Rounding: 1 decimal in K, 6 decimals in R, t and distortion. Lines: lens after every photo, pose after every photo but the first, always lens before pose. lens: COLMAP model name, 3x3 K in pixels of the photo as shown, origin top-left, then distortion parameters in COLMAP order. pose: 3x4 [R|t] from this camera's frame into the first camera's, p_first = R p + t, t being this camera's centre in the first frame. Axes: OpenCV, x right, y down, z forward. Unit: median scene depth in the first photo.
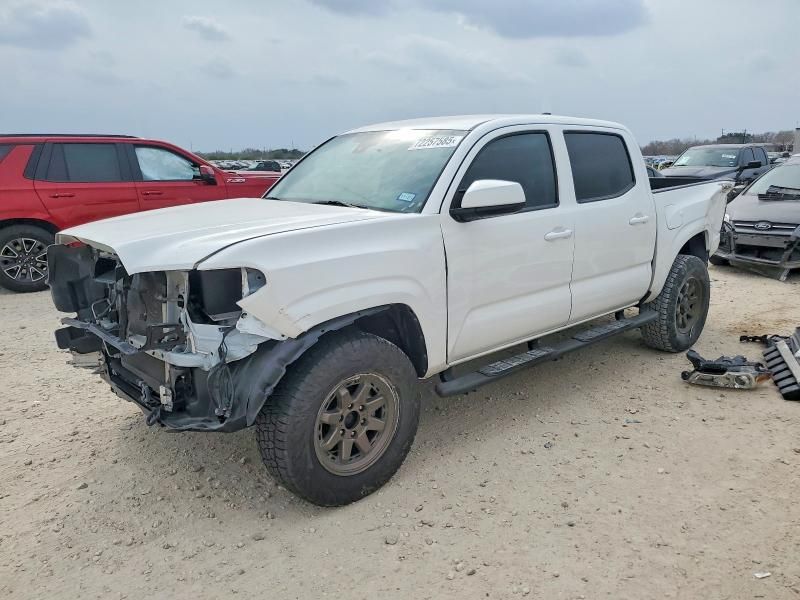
lens RADIAL K [[536.9, 0, 402.1], [0, 536.9, 303.2], [0, 0, 1]] dist [0.020538, -0.004806]
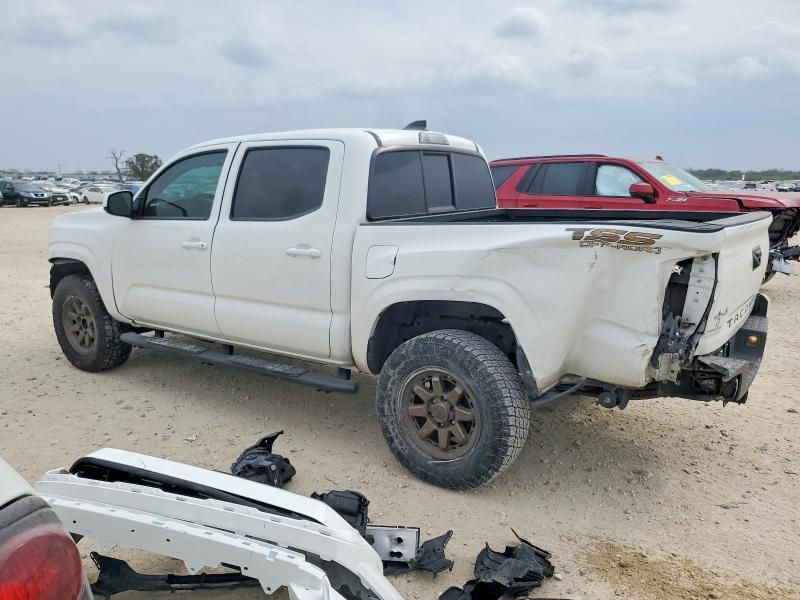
lens RADIAL K [[536.9, 0, 400.9], [0, 536.9, 302.9], [0, 0, 1]] dist [0.020538, -0.004806]
pose [[0.351864, 0.220520, -0.909705, 0.579583], [-0.247471, 0.959190, 0.136796, -0.106726], [0.902746, 0.176992, 0.392077, 0.387282]]
